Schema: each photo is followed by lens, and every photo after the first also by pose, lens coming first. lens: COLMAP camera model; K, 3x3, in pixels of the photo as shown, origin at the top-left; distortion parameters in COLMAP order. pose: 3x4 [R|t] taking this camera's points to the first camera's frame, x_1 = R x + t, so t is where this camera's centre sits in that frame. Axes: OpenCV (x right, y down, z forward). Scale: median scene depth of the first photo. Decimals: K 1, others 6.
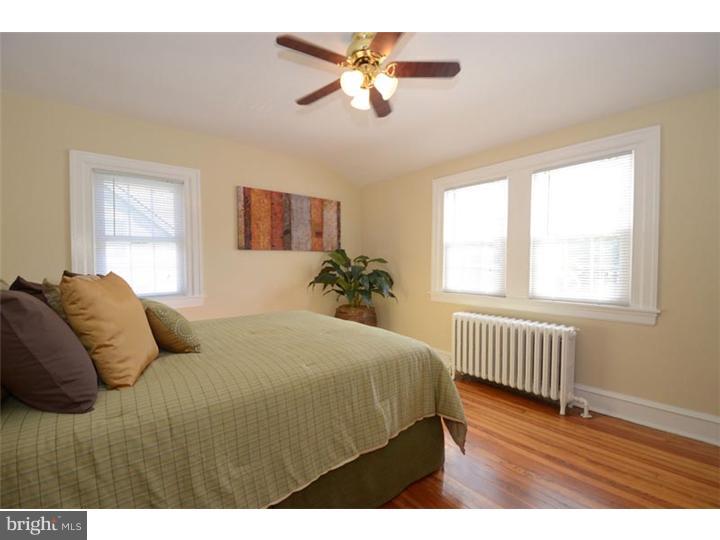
lens RADIAL K [[313.4, 0, 363.0], [0, 313.4, 274.3], [0, 0, 1]] dist [0.012633, -0.019999]
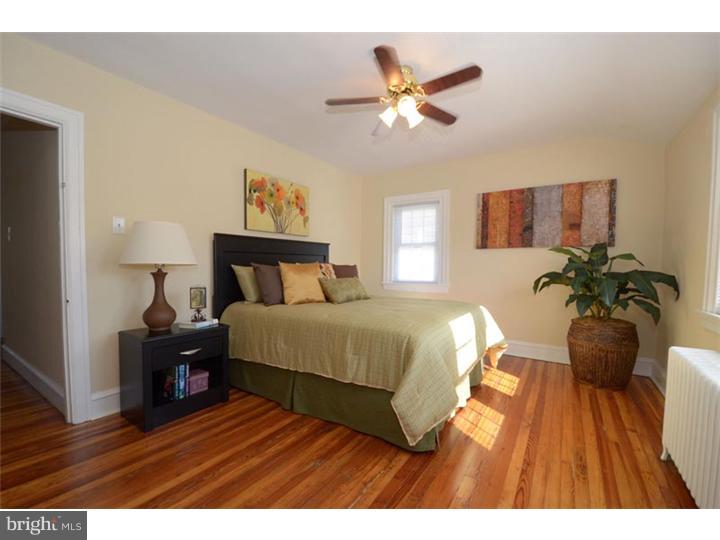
lens RADIAL K [[313.4, 0, 363.0], [0, 313.4, 274.3], [0, 0, 1]] dist [0.012633, -0.019999]
pose [[0.305920, 0.036900, -0.951342, 0.544798], [-0.041181, 0.998826, 0.025499, 0.002833], [0.951166, 0.031376, 0.307080, 0.234325]]
